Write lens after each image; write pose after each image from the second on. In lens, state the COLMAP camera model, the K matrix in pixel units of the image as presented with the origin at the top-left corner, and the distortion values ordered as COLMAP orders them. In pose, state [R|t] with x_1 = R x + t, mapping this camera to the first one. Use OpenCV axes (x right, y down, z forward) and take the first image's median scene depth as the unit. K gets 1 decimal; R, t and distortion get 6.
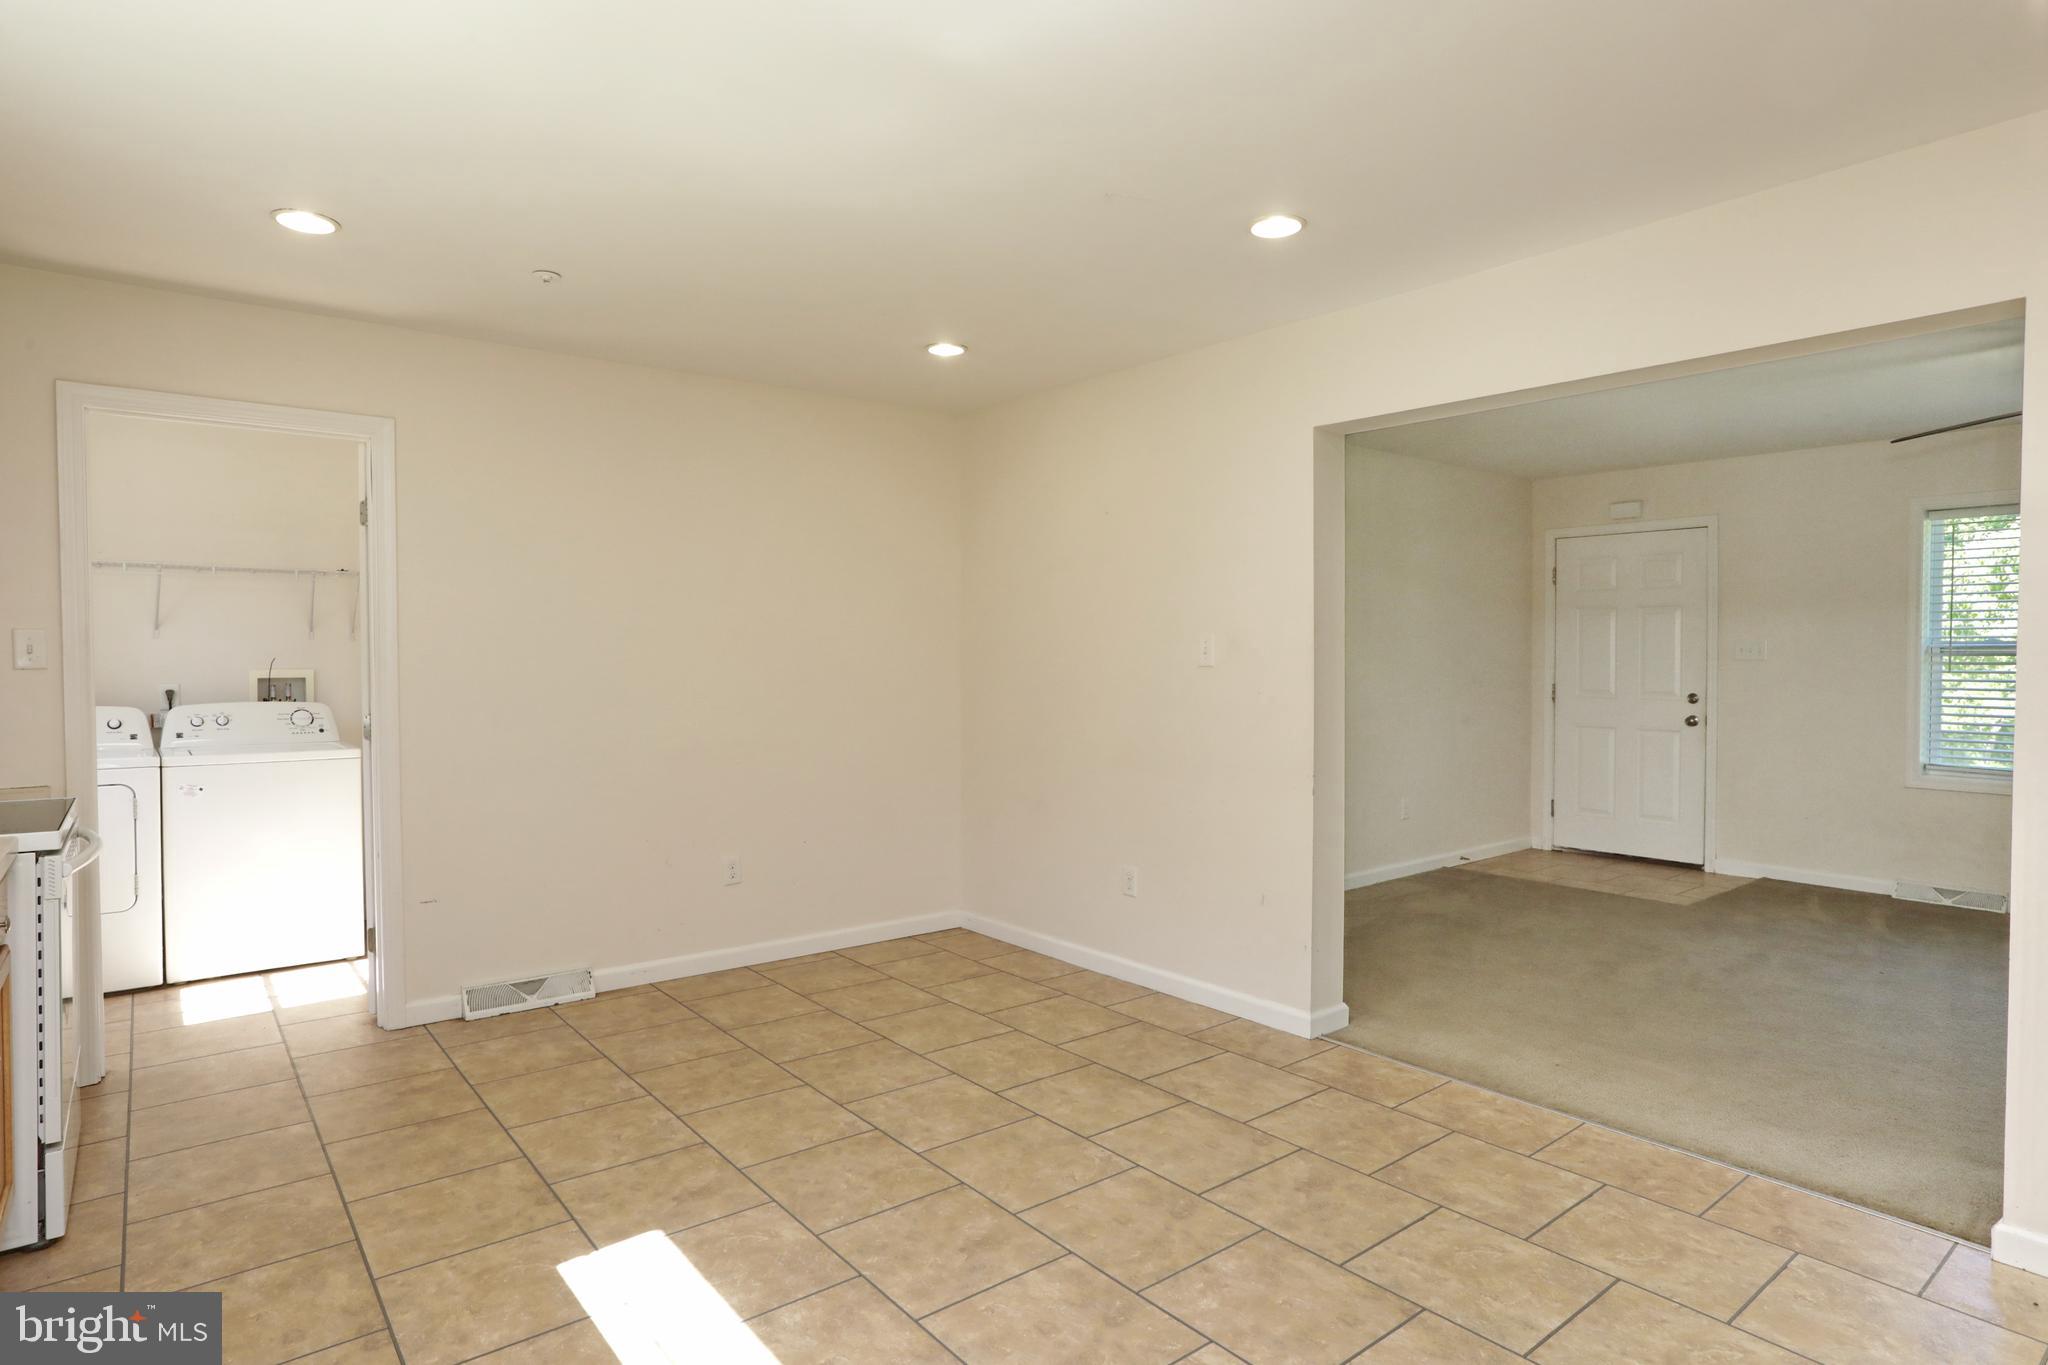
lens RADIAL K [[1122.6, 0, 1012.4], [0, 1122.6, 671.6], [0, 0, 1]] dist [-0.037002, 0.011079]
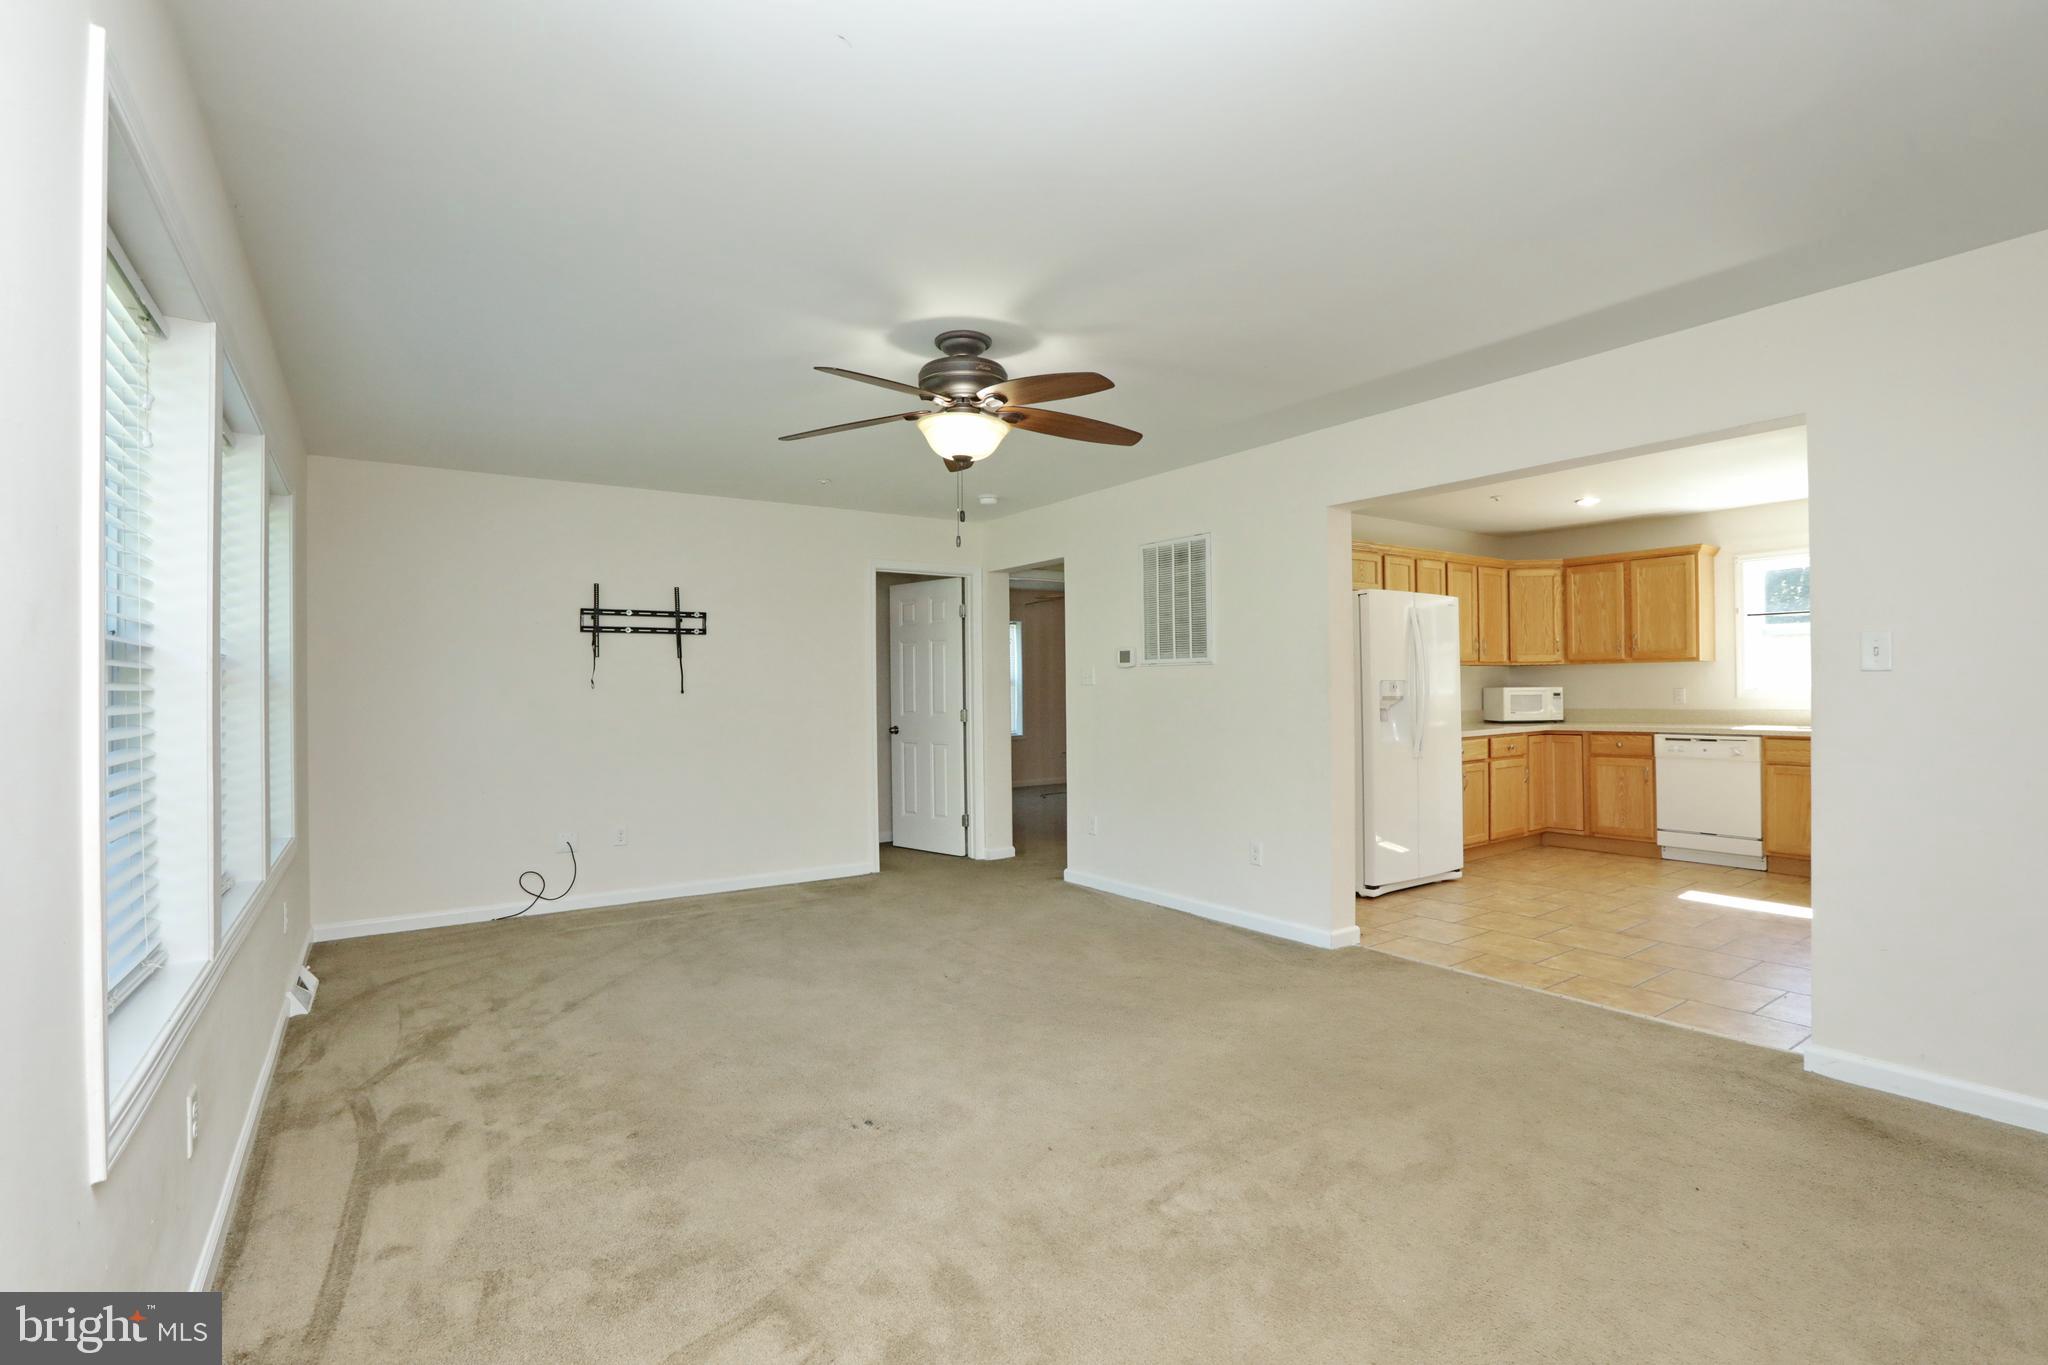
lens RADIAL K [[945.1, 0, 1022.1], [0, 945.1, 670.9], [0, 0, 1]] dist [-0.041279, 0.010447]
pose [[-0.997606, 0.012613, 0.067992, 1.051861], [0.012175, 0.999902, -0.006851, -0.006527], [-0.068072, -0.006007, -0.997662, 2.150358]]
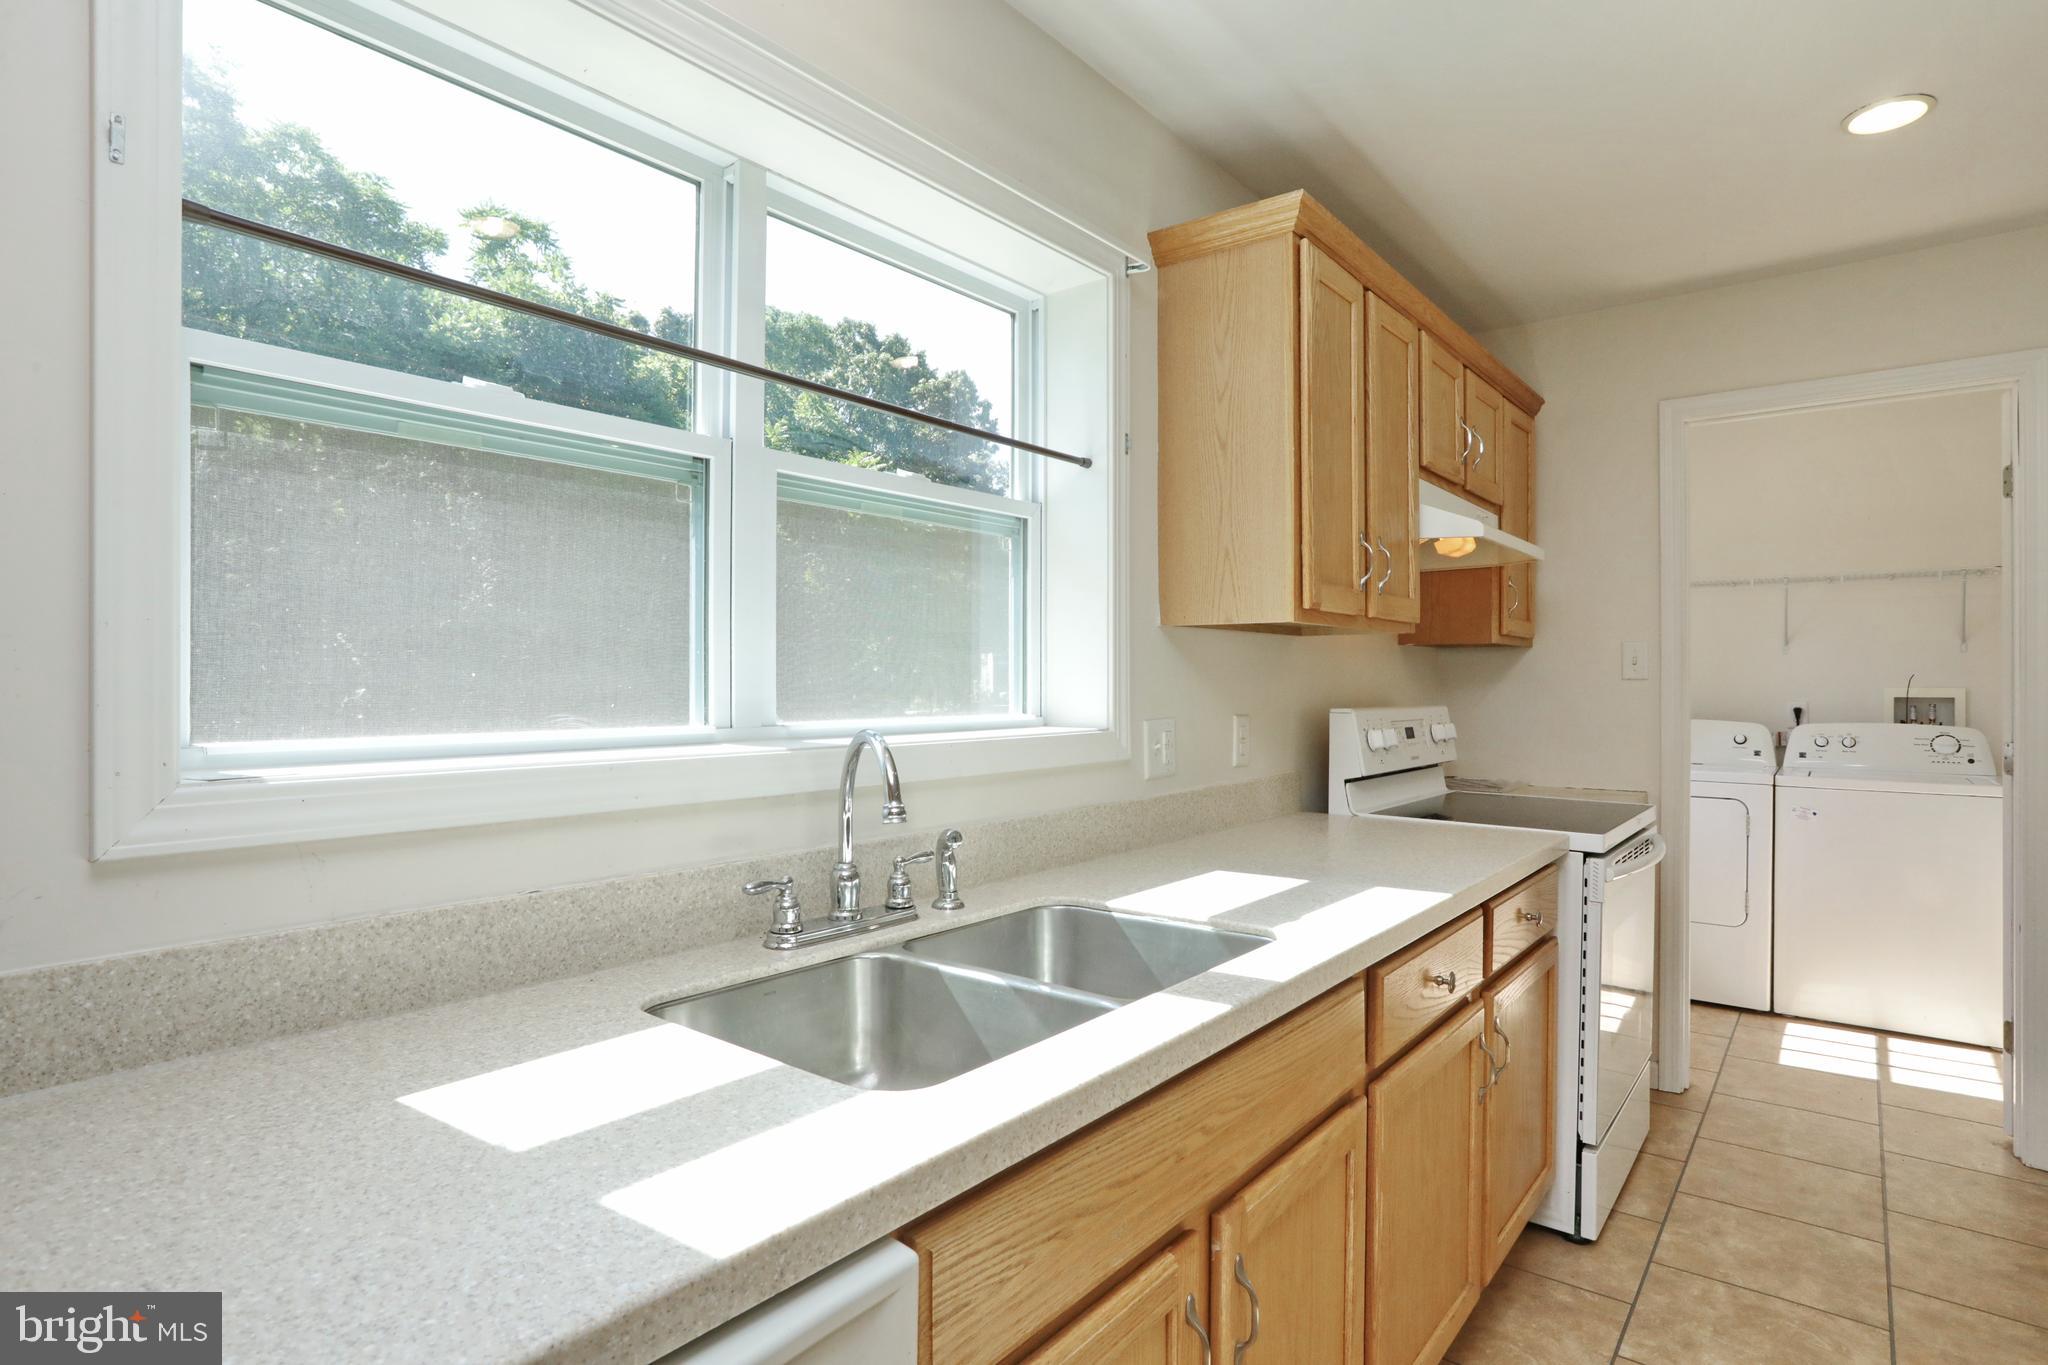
lens RADIAL K [[1066.4, 0, 1042.9], [0, 1066.4, 683.5], [0, 0, 1]] dist [-0.018443, 0.008523]
pose [[0.246948, 0.004491, -0.969018, -0.044843], [-0.019078, 0.999818, -0.000228, 0.013134], [0.968841, 0.018543, 0.246988, 0.203957]]
